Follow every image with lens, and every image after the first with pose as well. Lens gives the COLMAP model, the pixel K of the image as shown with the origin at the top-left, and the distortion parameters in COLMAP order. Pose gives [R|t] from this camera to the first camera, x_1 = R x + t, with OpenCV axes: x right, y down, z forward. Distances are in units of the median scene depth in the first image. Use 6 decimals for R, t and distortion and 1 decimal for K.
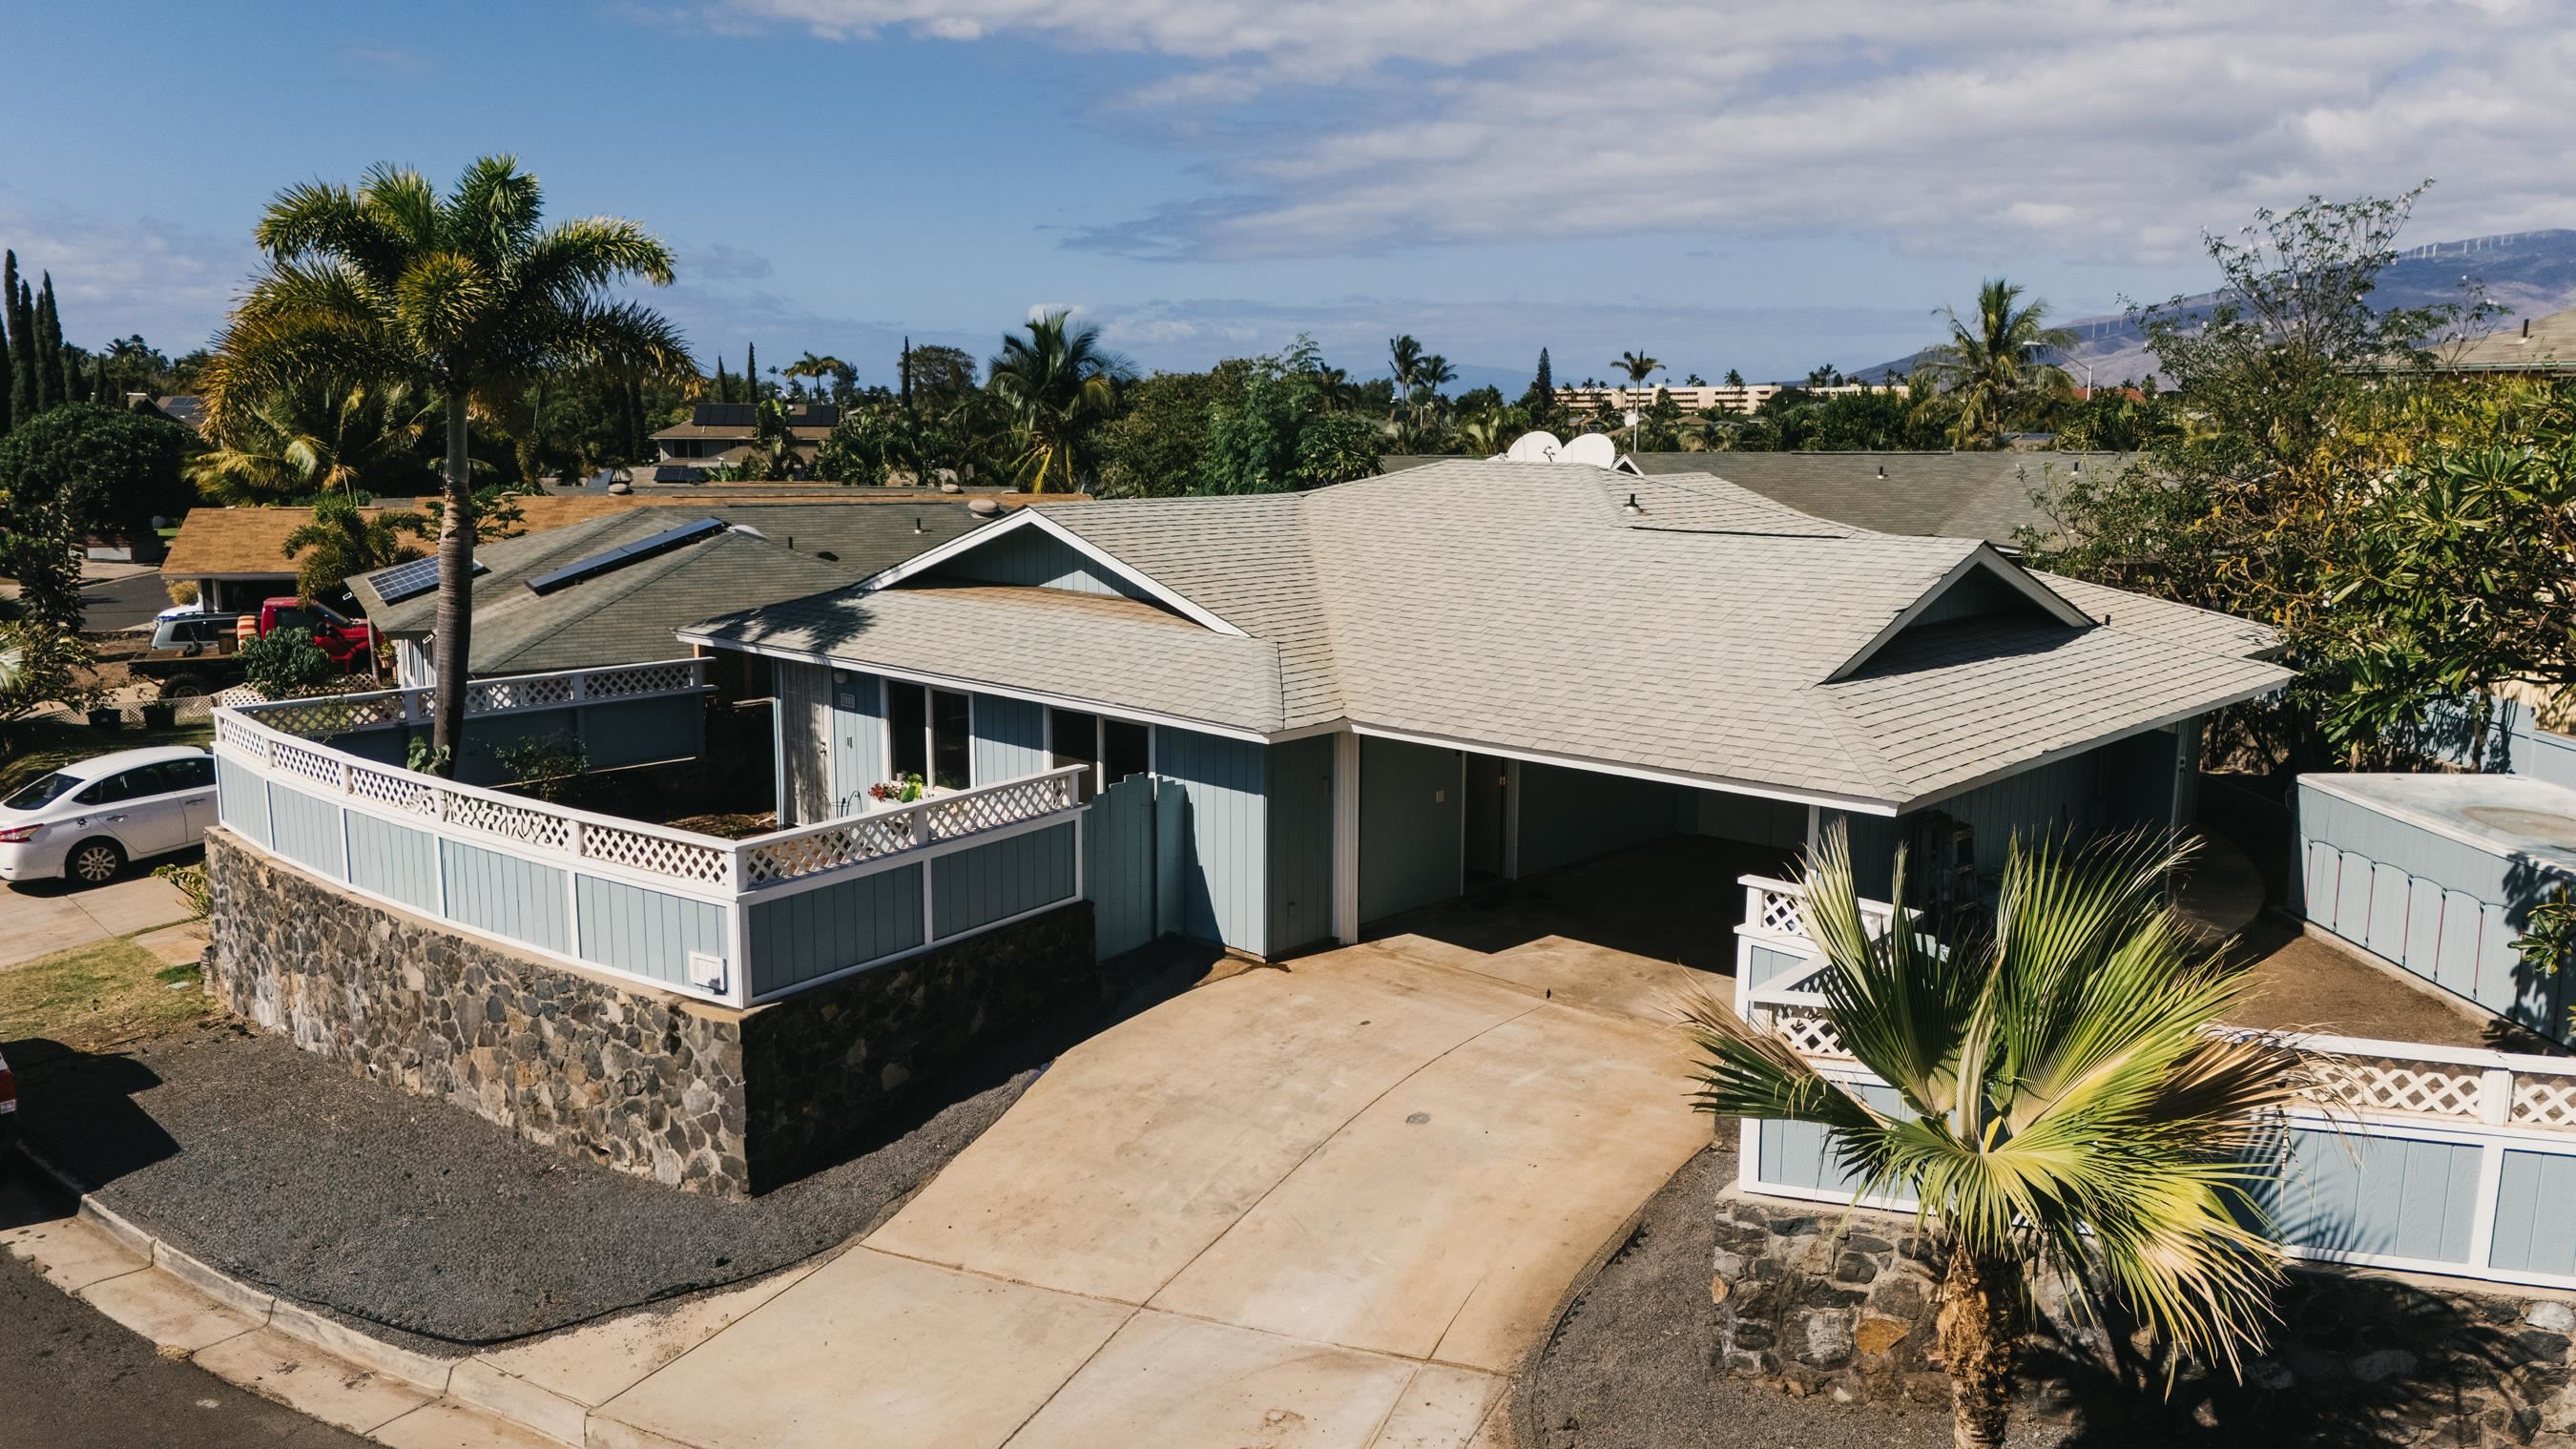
lens RADIAL K [[1872.7, 0, 1288.0], [0, 1872.7, 724.5], [0, 0, 1]] dist [0.102248, -0.138470]
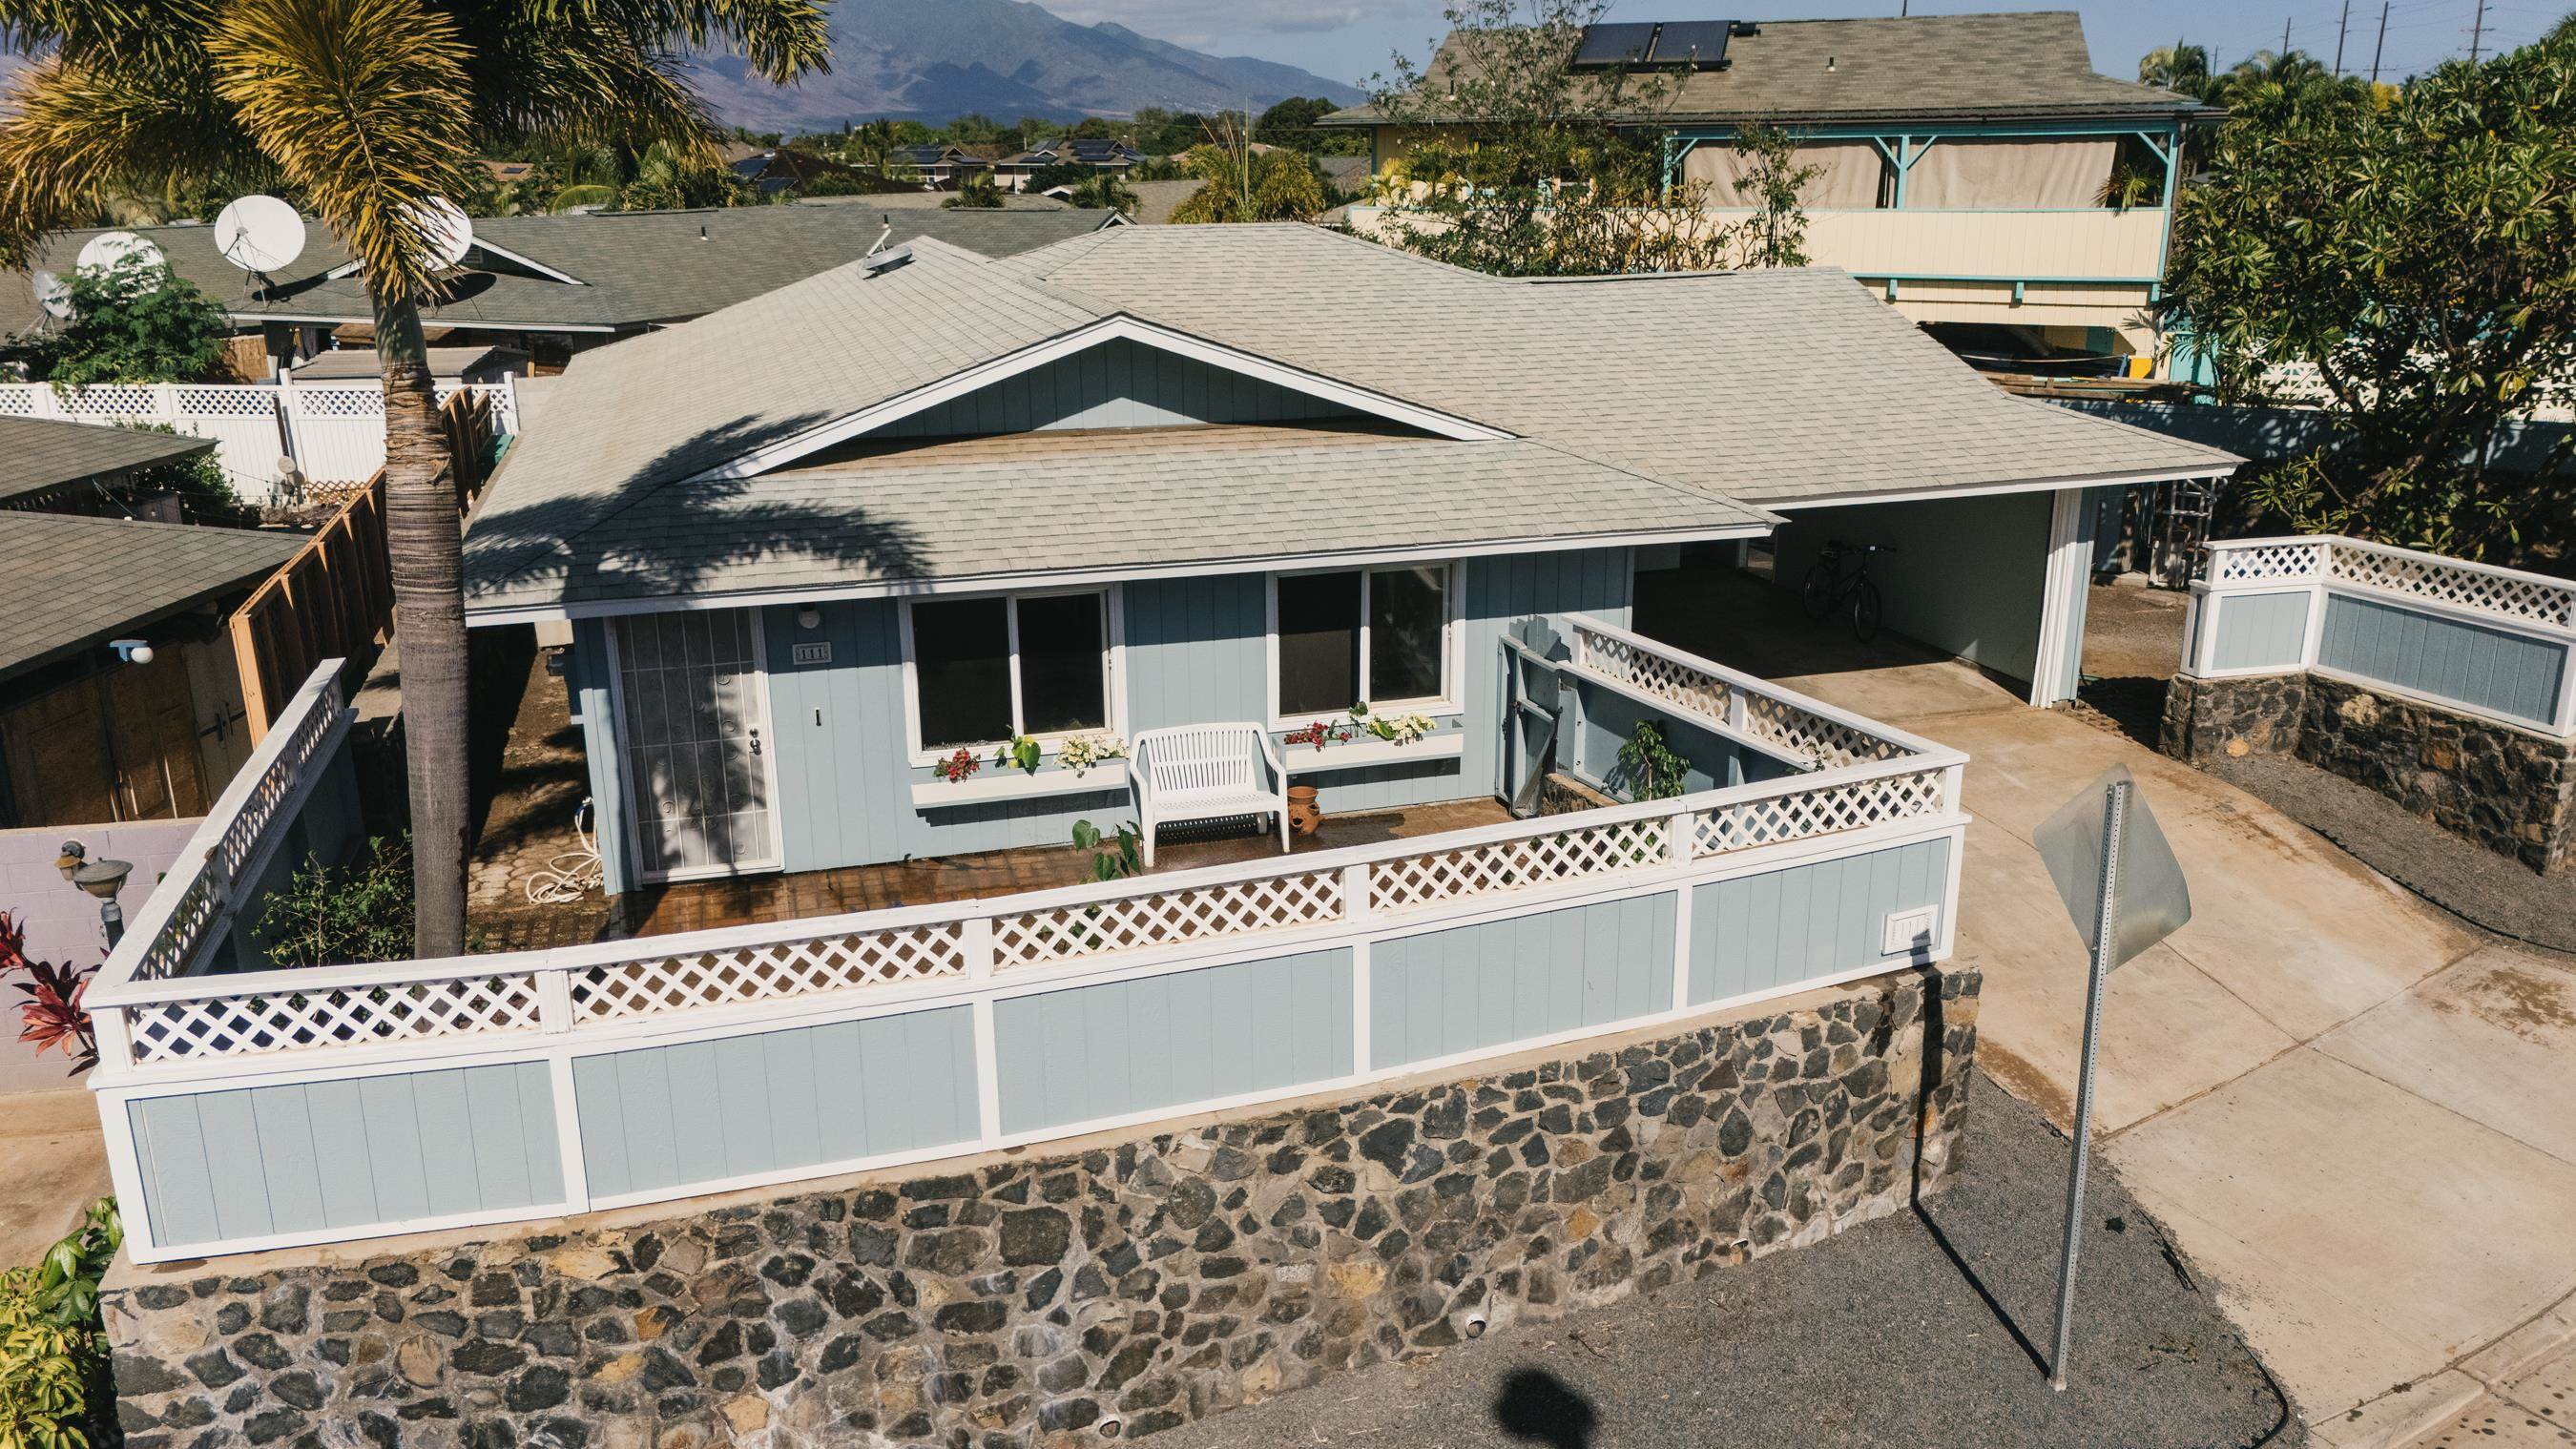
lens RADIAL K [[1890.7, 0, 1287.1], [0, 1890.7, 717.2], [0, 0, 1]] dist [0.036207, -0.003206]
pose [[0.511630, -0.257179, 0.819813, -0.927352], [0.153628, 0.966158, 0.207212, -0.134875], [-0.845360, 0.019930, 0.533826, 0.709791]]
